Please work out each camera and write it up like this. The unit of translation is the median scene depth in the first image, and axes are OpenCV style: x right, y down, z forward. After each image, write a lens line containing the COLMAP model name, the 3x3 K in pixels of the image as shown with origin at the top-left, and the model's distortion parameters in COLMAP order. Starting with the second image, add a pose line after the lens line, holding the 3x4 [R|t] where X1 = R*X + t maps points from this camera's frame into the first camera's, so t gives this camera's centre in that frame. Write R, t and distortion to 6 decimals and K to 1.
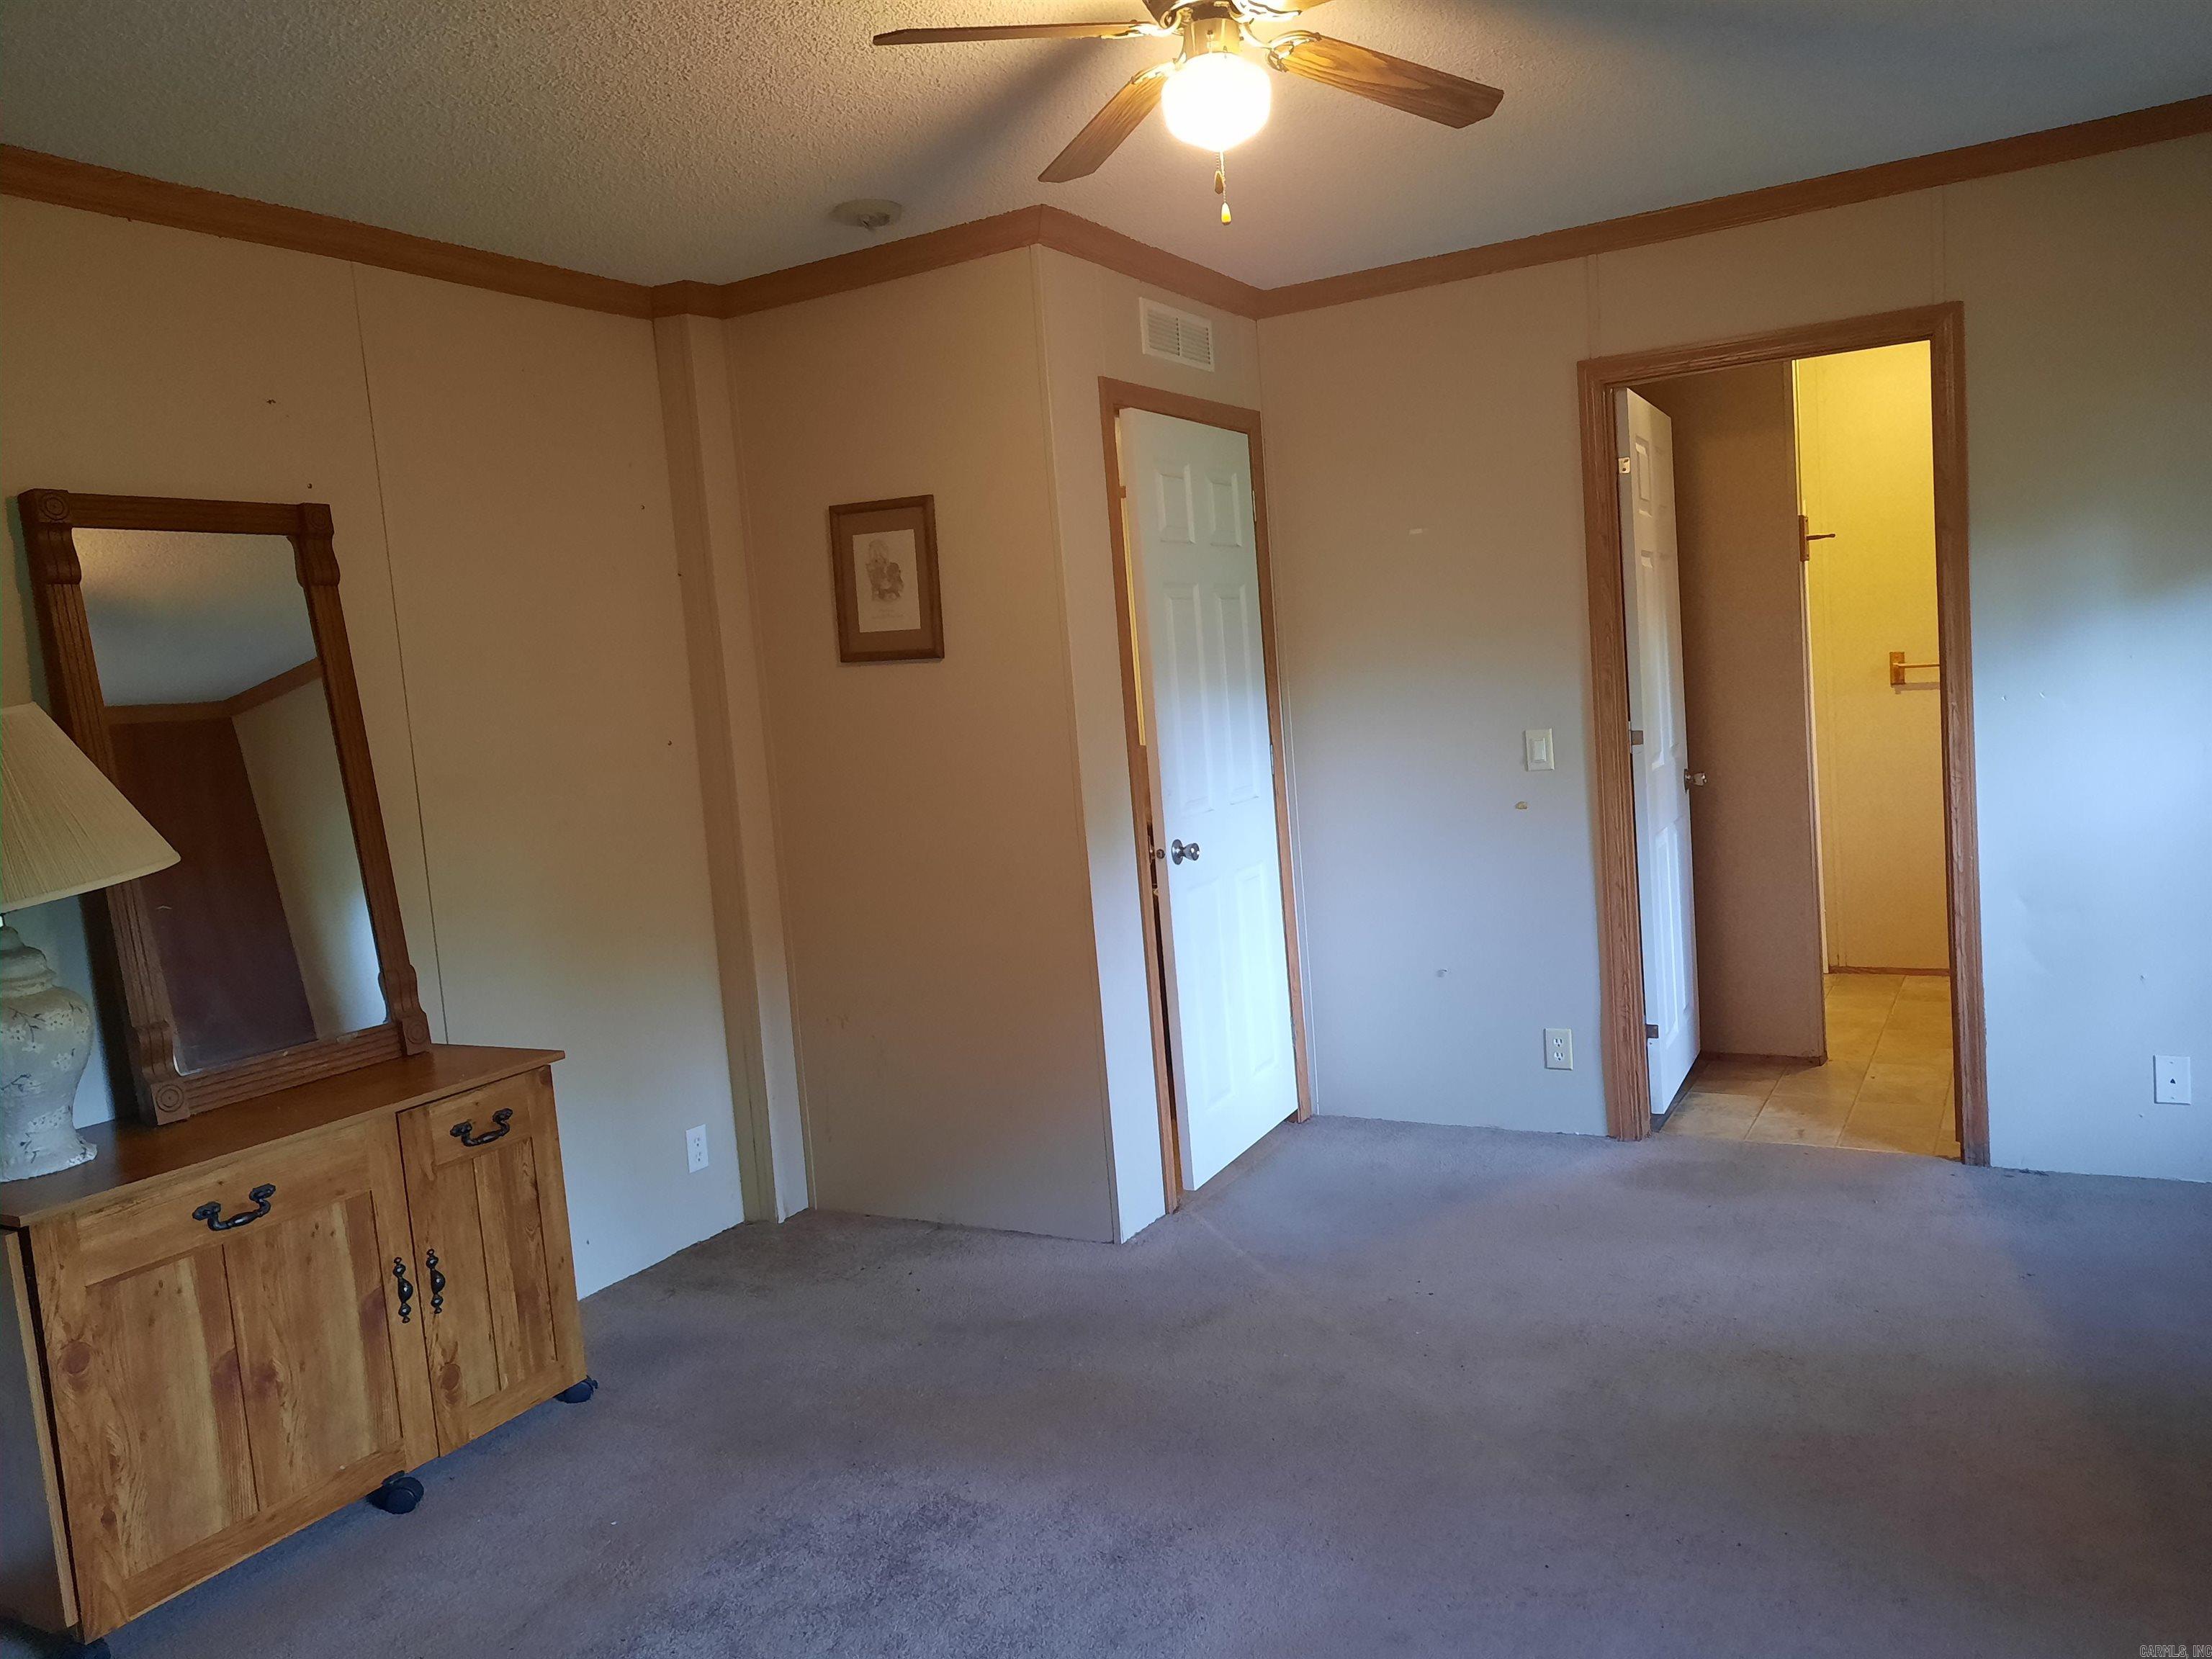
lens RADIAL K [[1604.3, 0, 1103.0], [0, 1604.3, 820.3], [0, 0, 1]] dist [0.012201, -0.001262]
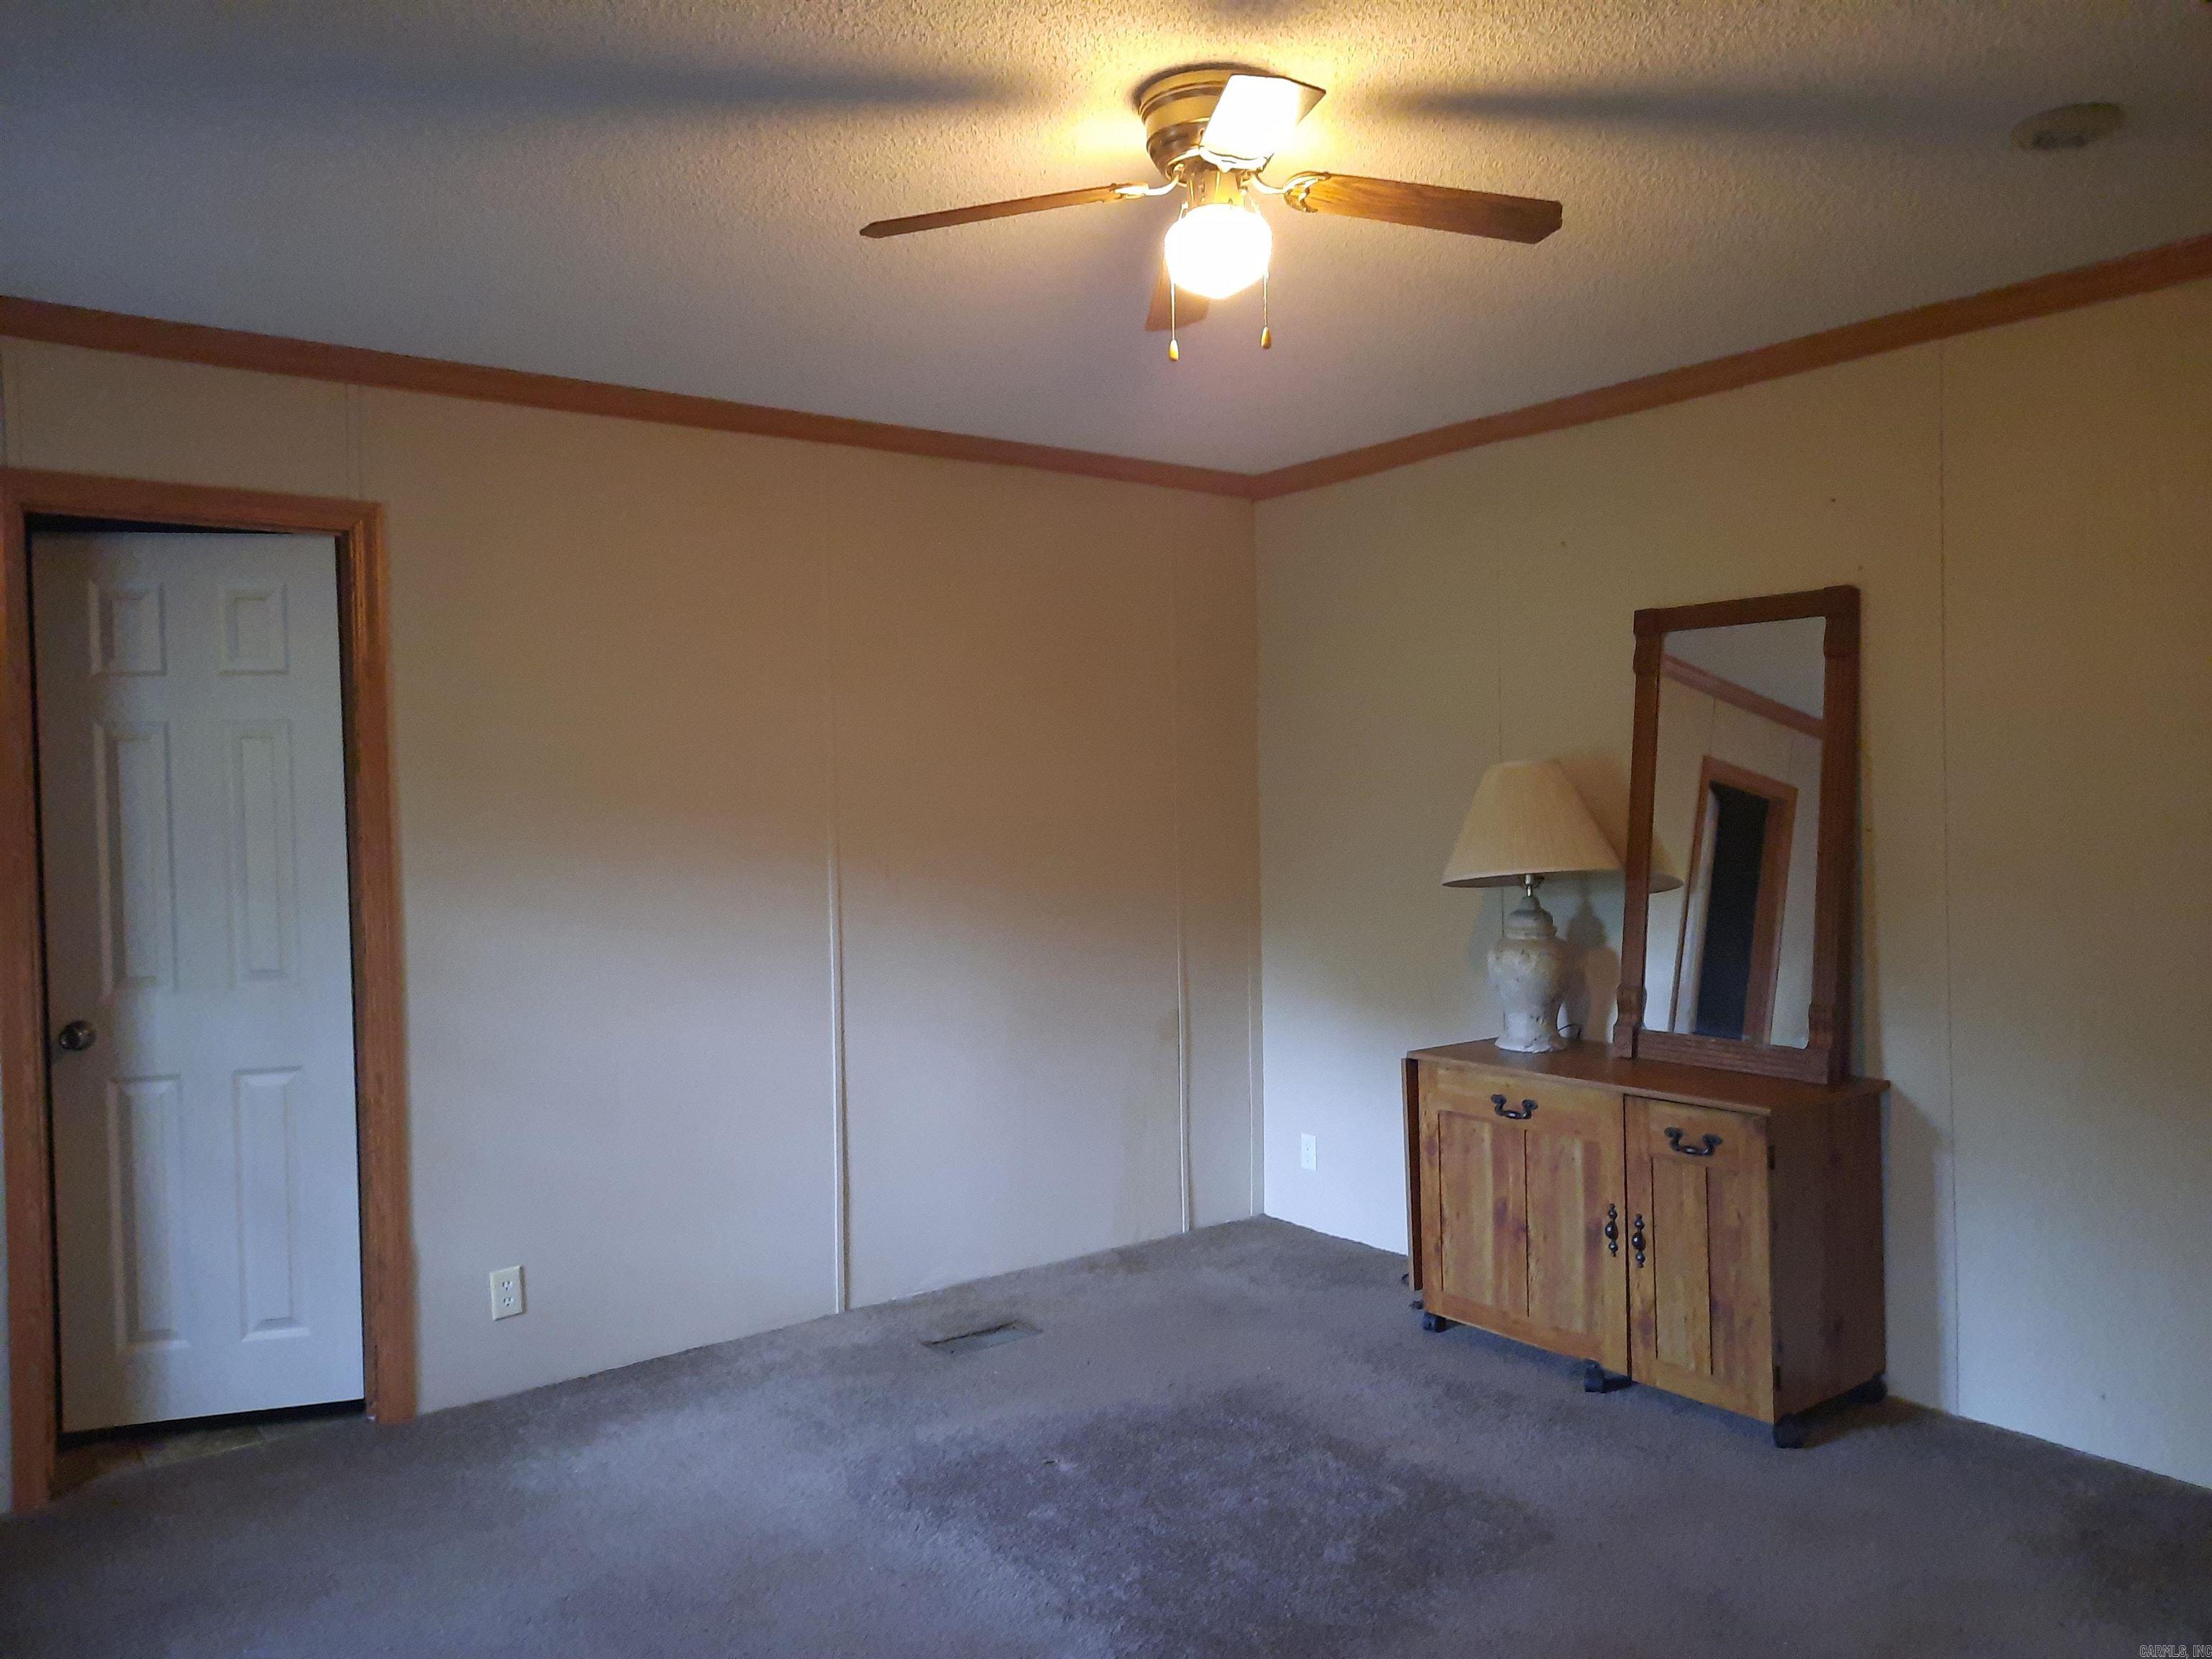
lens RADIAL K [[1604.3, 0, 1084.6], [0, 1604.3, 837.6], [0, 0, 1]] dist [0.012201, -0.001262]
pose [[-0.390037, 0.105637, -0.914720, 0.888731], [-0.039924, 0.990523, 0.131415, -0.172890], [0.919933, 0.087775, -0.382123, 1.110609]]
